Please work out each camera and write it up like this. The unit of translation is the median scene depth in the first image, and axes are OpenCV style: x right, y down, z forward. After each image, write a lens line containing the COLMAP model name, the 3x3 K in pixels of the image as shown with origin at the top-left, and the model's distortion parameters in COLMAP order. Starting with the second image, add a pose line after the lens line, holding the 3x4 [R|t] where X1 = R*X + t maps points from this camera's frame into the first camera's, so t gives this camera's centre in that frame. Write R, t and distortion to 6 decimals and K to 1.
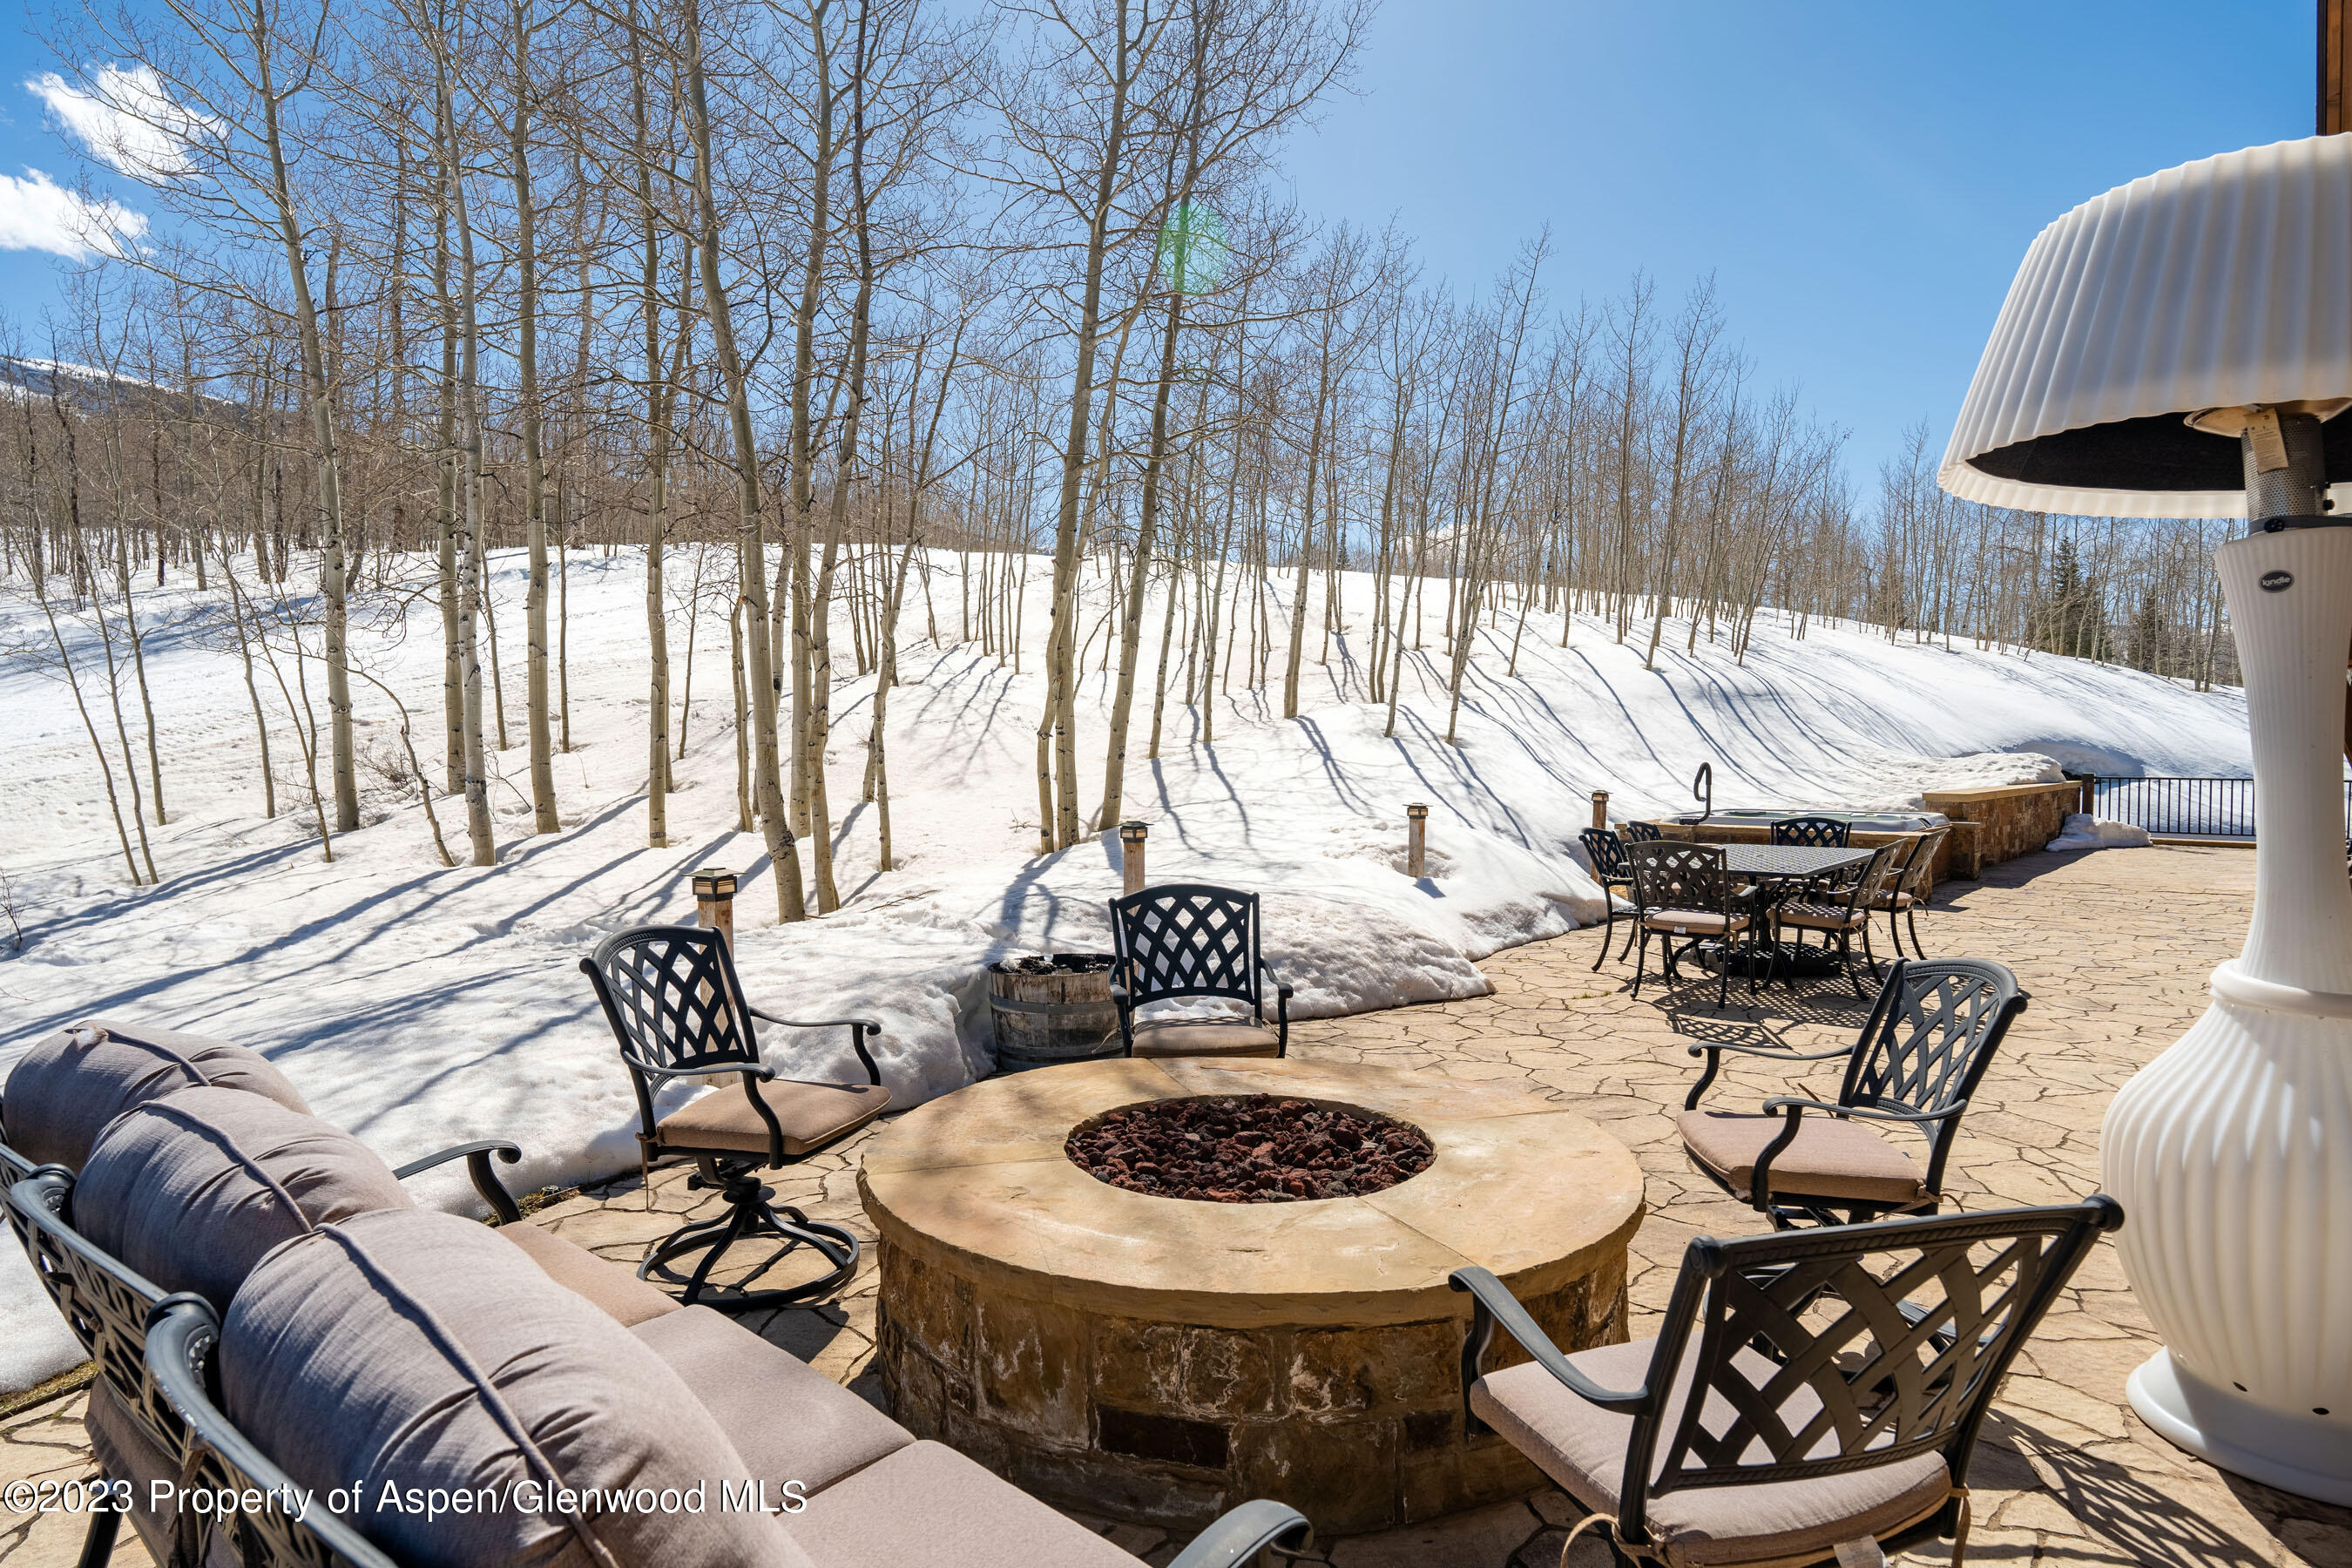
lens RADIAL K [[1287.6, 0, 1178.1], [0, 1287.6, 790.8], [0, 0, 1]] dist [0.006704, 0.001382]
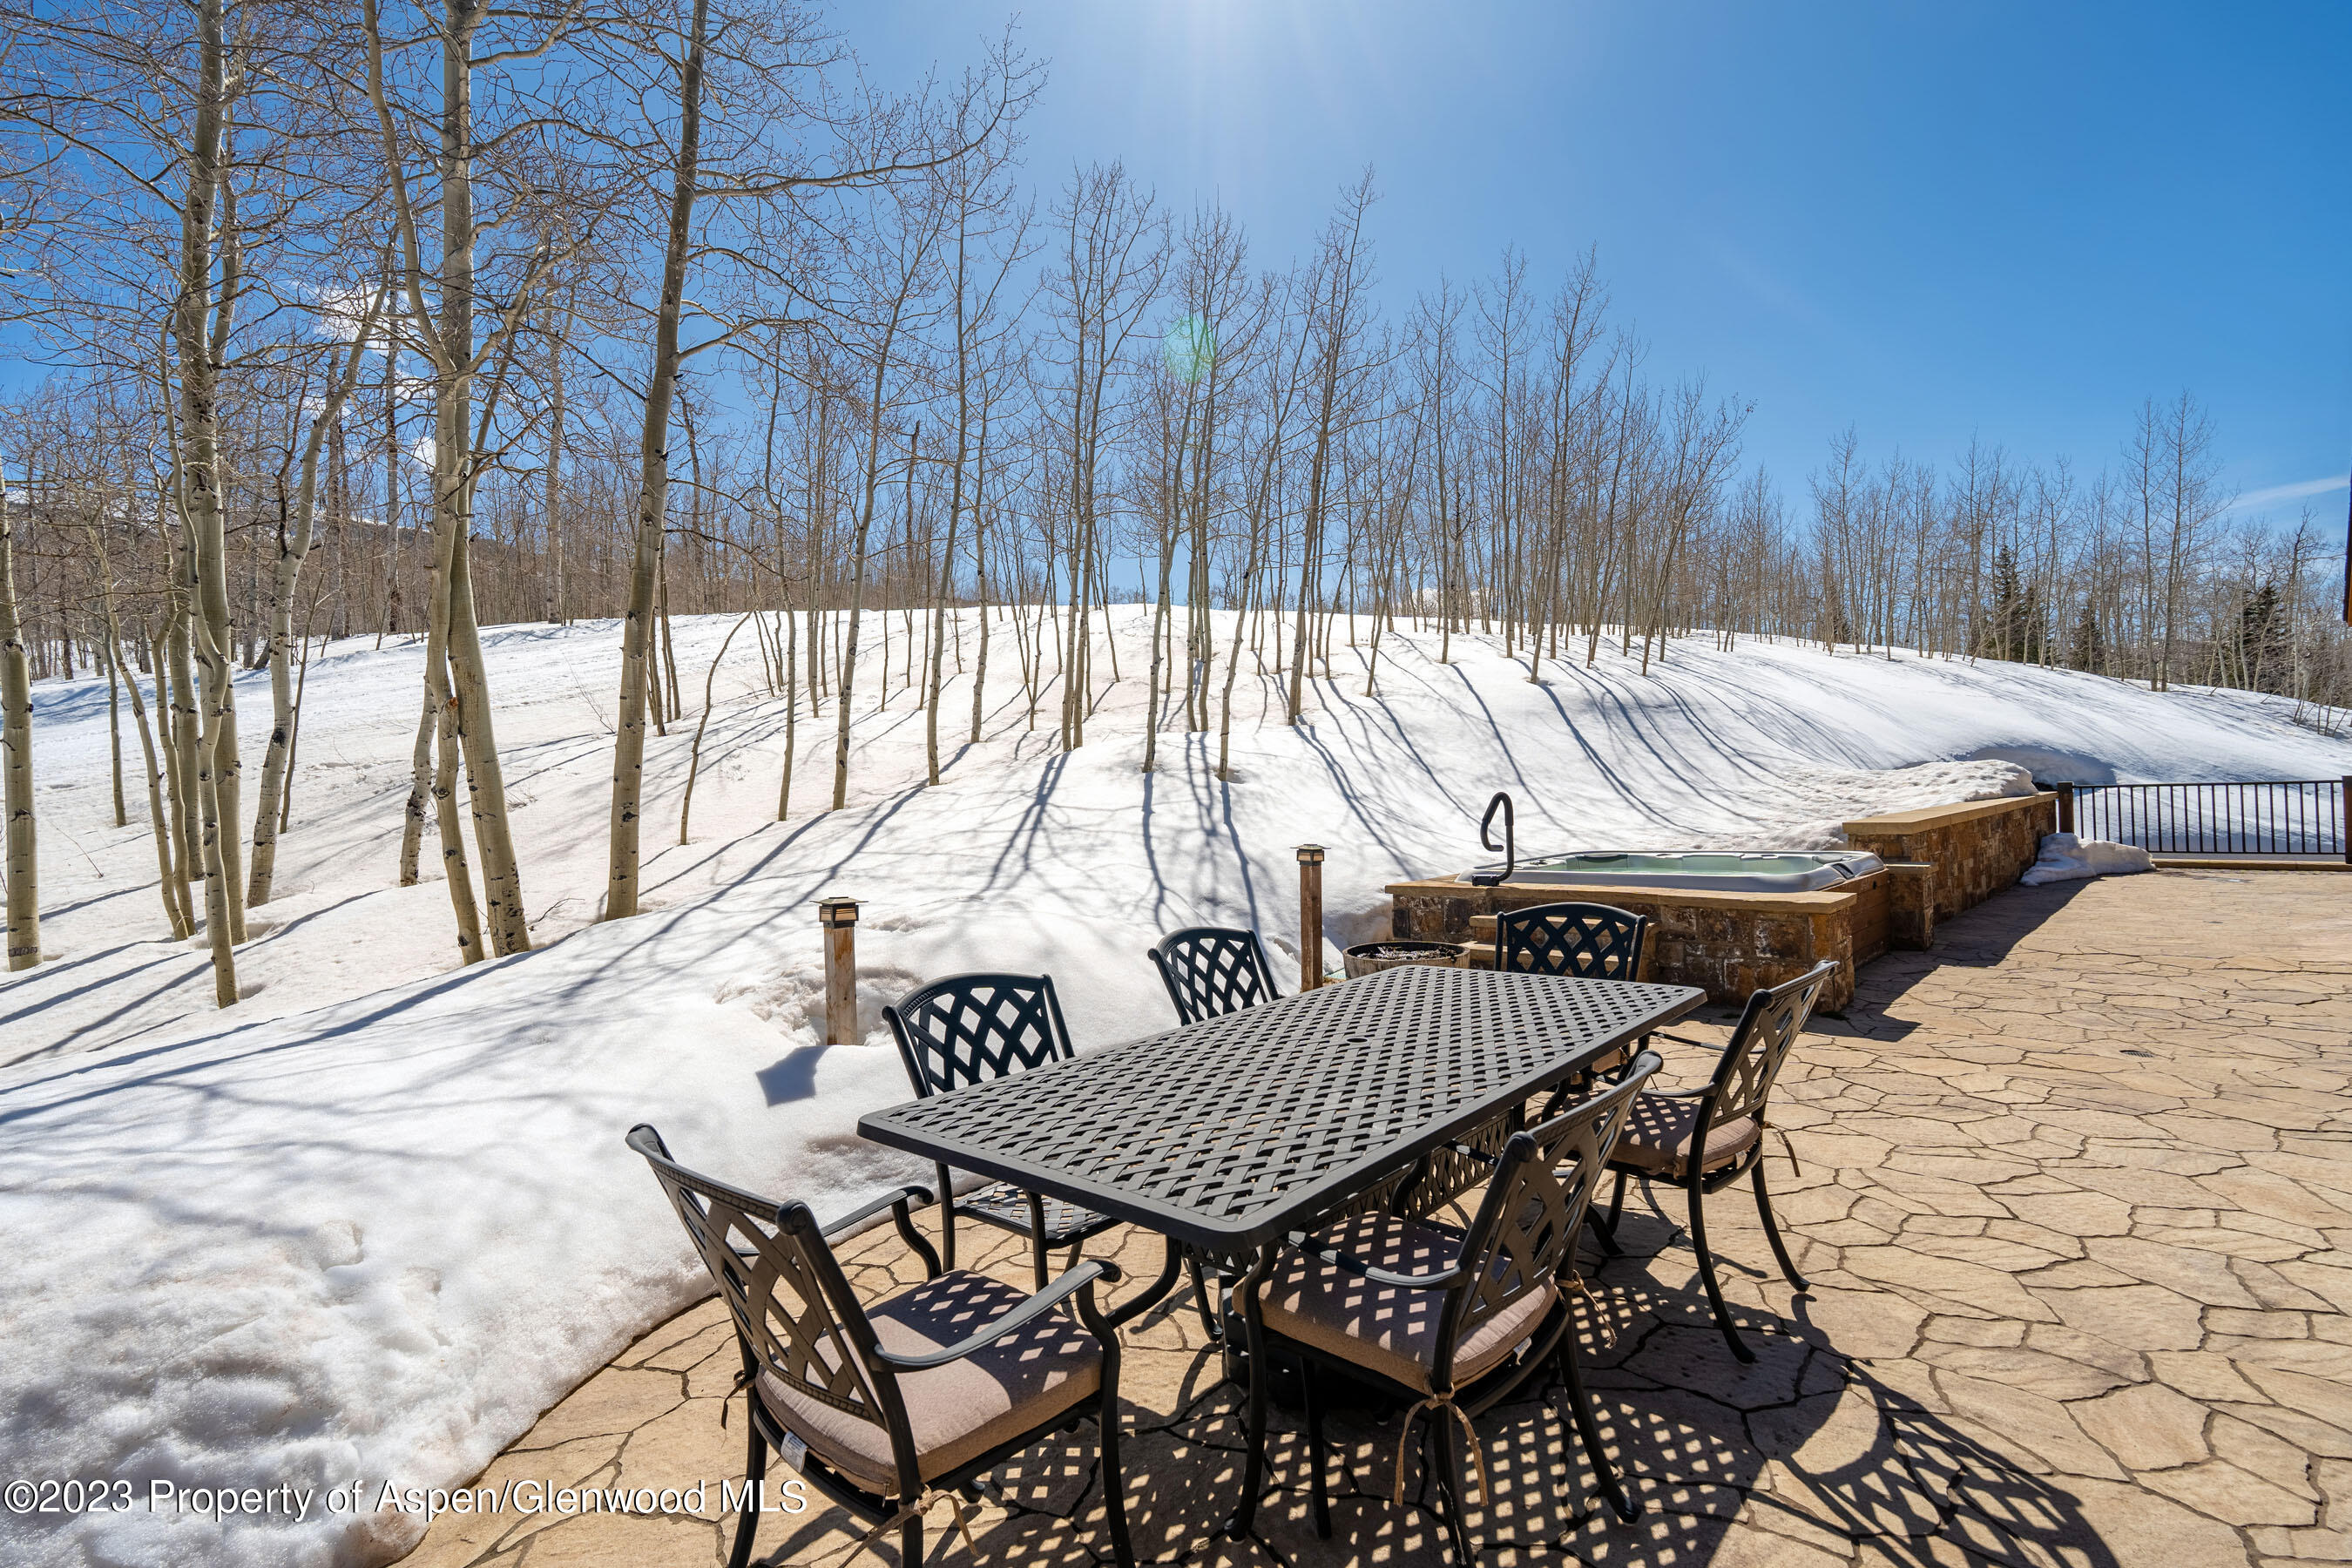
lens RADIAL K [[1085.0, 0, 1172.5], [0, 1085.0, 785.1], [0, 0, 1]] dist [0.002040, 0.000235]
pose [[0.997861, -0.036502, -0.054235, 0.154238], [0.034696, 0.998823, -0.033883, -0.007056], [0.055408, 0.031929, 0.997953, 0.244799]]
